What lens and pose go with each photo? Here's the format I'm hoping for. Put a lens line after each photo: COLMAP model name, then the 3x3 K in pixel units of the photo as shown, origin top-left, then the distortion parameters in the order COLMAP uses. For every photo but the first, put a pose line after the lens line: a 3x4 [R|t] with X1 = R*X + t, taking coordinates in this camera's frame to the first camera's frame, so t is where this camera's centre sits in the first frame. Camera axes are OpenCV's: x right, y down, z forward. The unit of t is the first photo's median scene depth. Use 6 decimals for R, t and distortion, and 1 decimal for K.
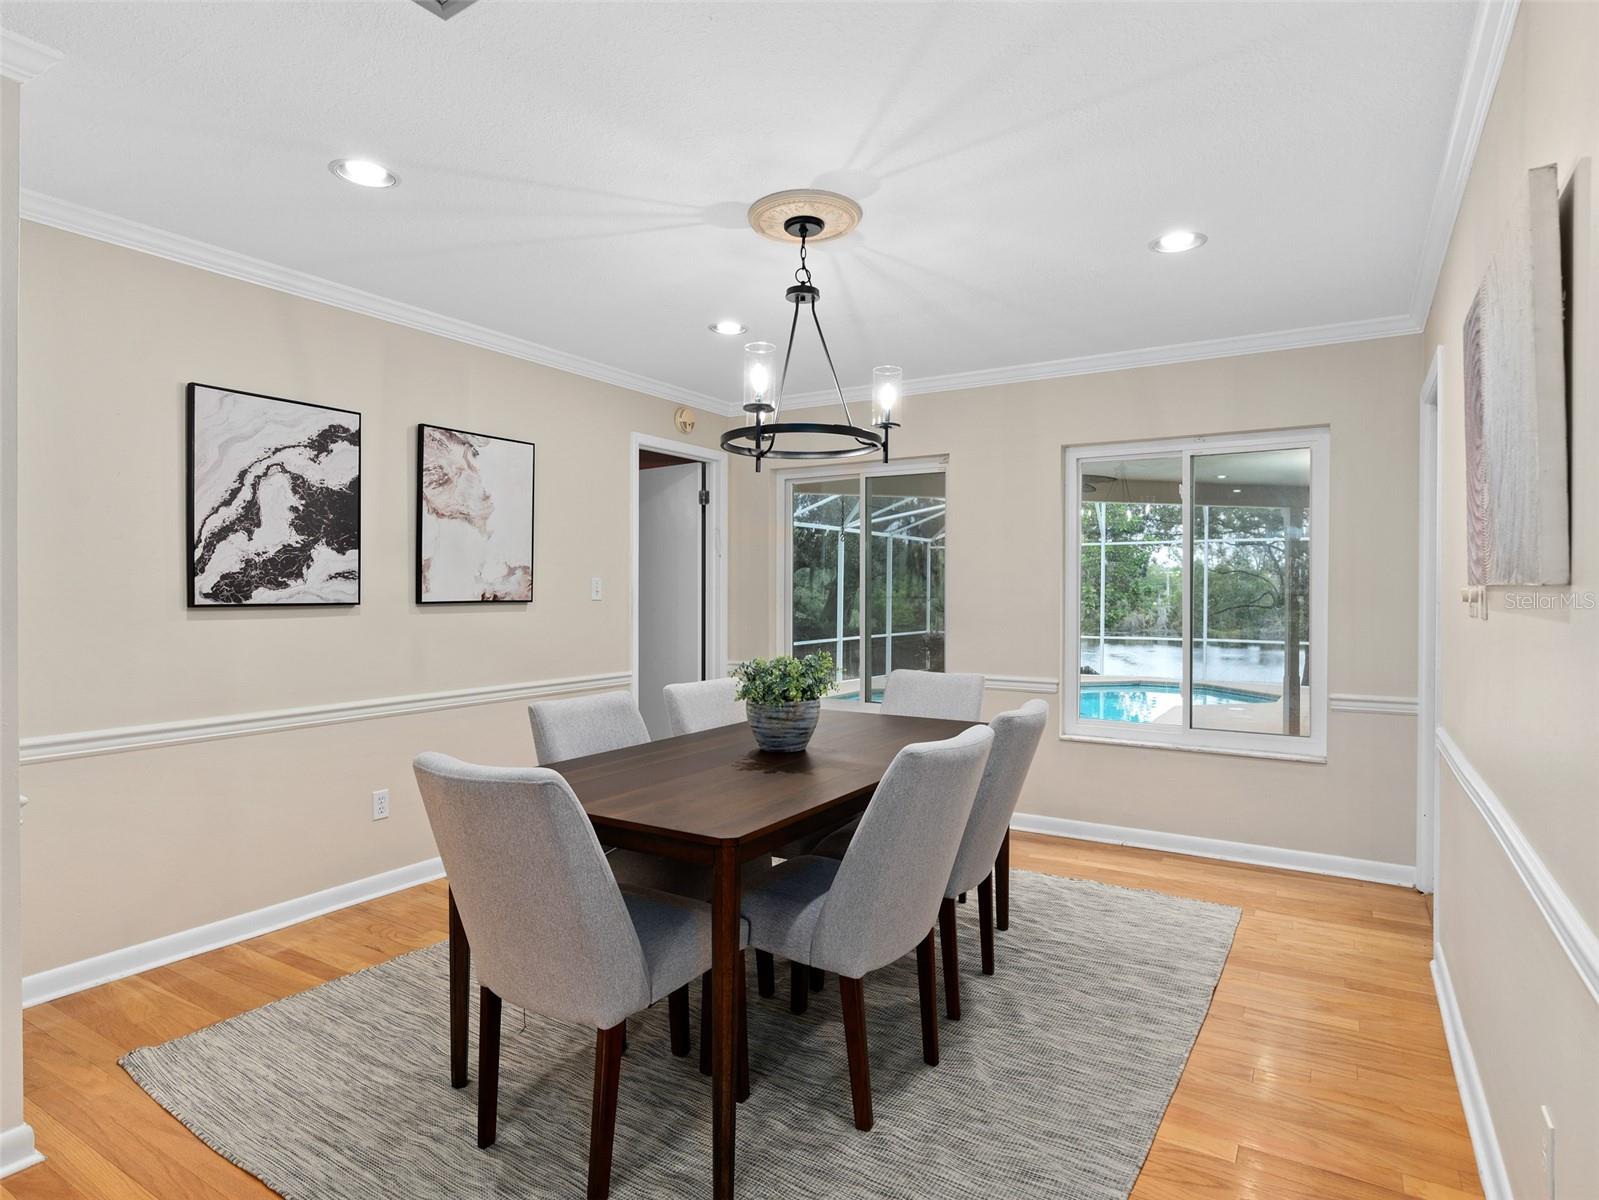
lens RADIAL K [[880.2, 0, 802.5], [0, 880.2, 596.4], [0, 0, 1]] dist [-0.012437, 0.006145]
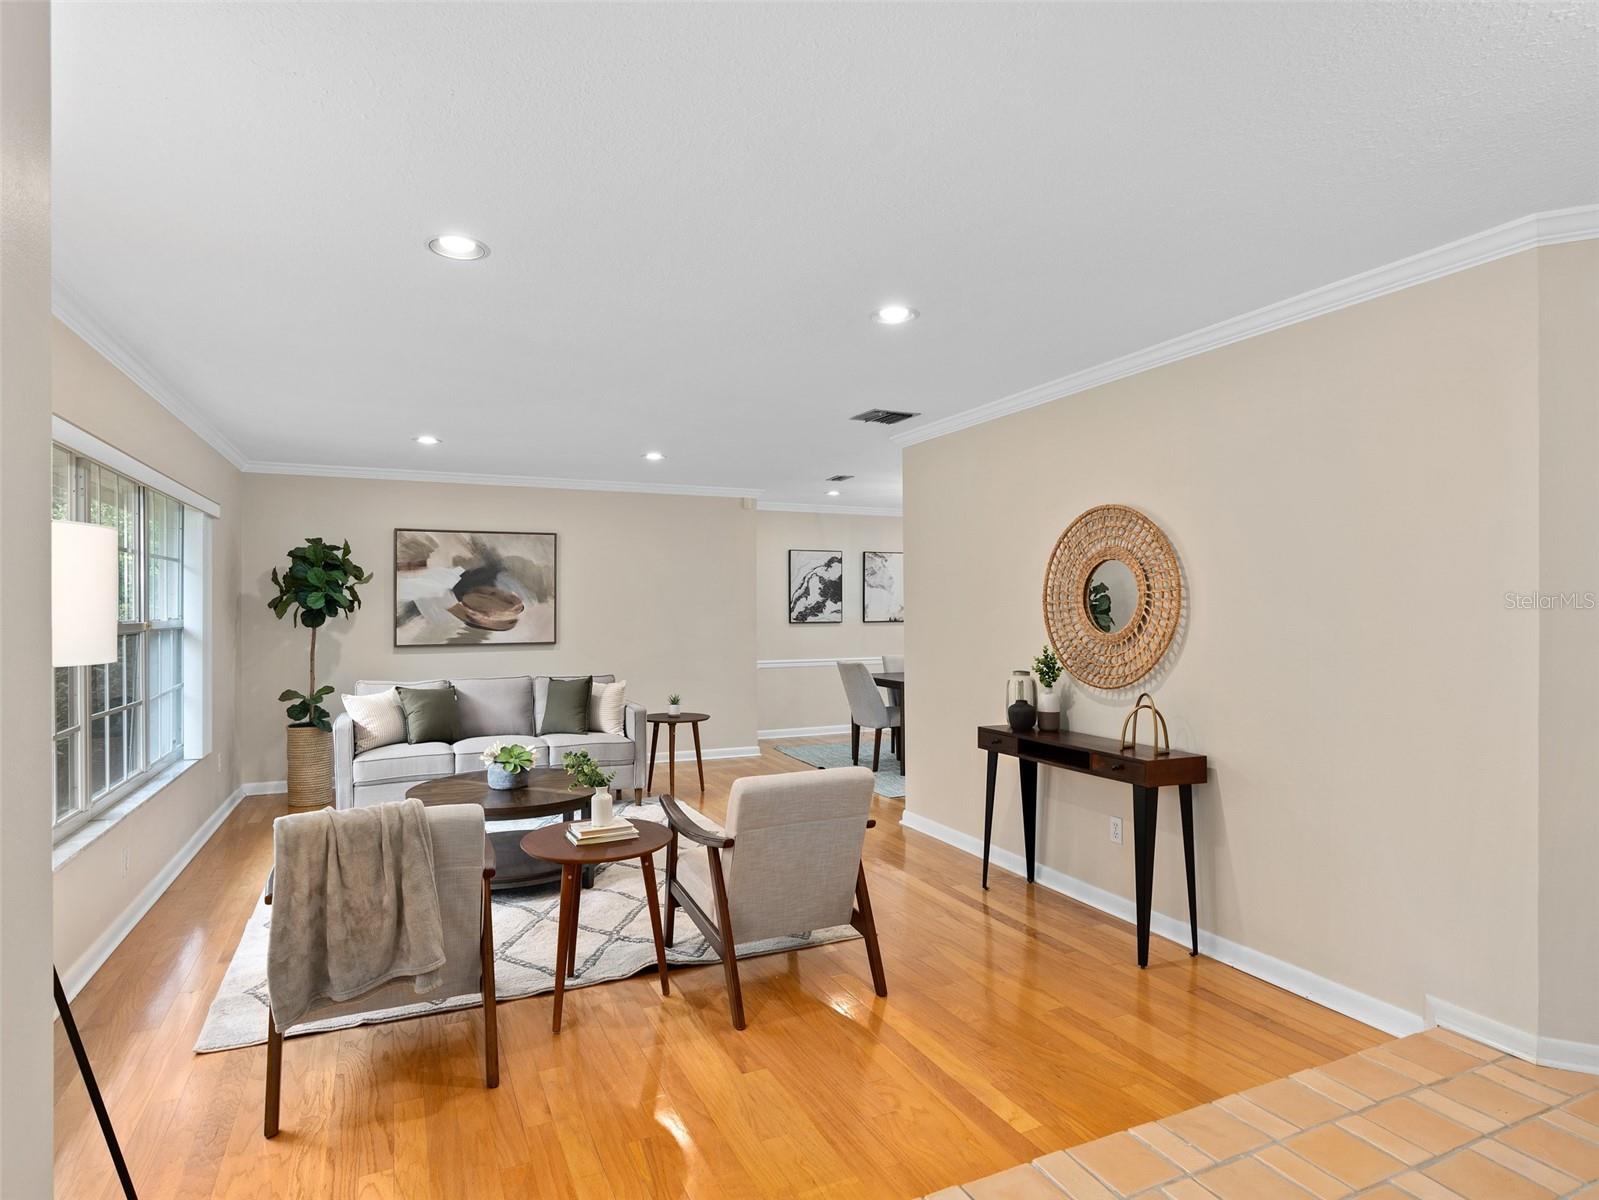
lens RADIAL K [[880.2, 0, 788.3], [0, 880.2, 606.2], [0, 0, 1]] dist [-0.012437, 0.006145]
pose [[0.818079, -0.013207, -0.574954, 0.936615], [0.004384, 0.999850, -0.016728, 0.004839], [0.575088, 0.011164, 0.818015, -1.335958]]
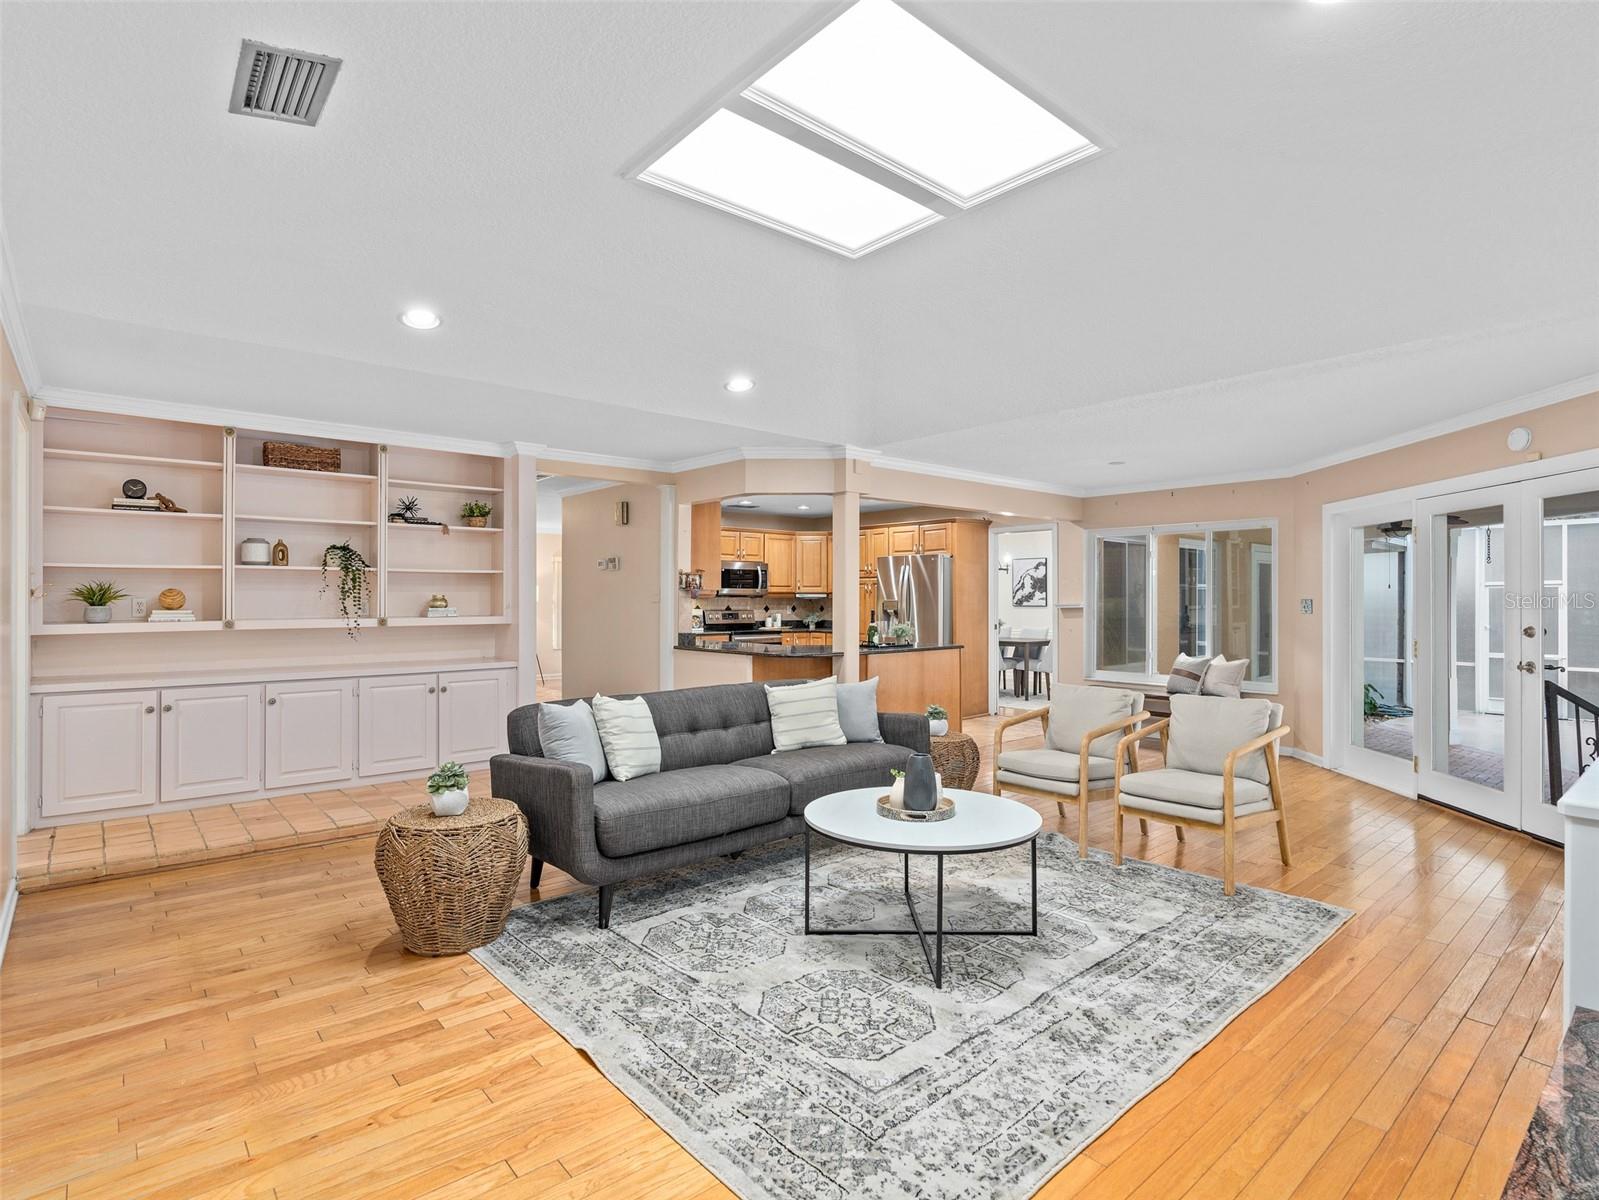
lens RADIAL K [[820.2, 0, 797.7], [0, 820.2, 594.6], [0, 0, 1]] dist [-0.005310, 0.001840]
pose [[-0.317249, -0.011176, -0.948276, 3.452642], [-0.011838, 0.999899, -0.007823, -0.000449], [0.948268, 0.008744, -0.317350, 1.143107]]
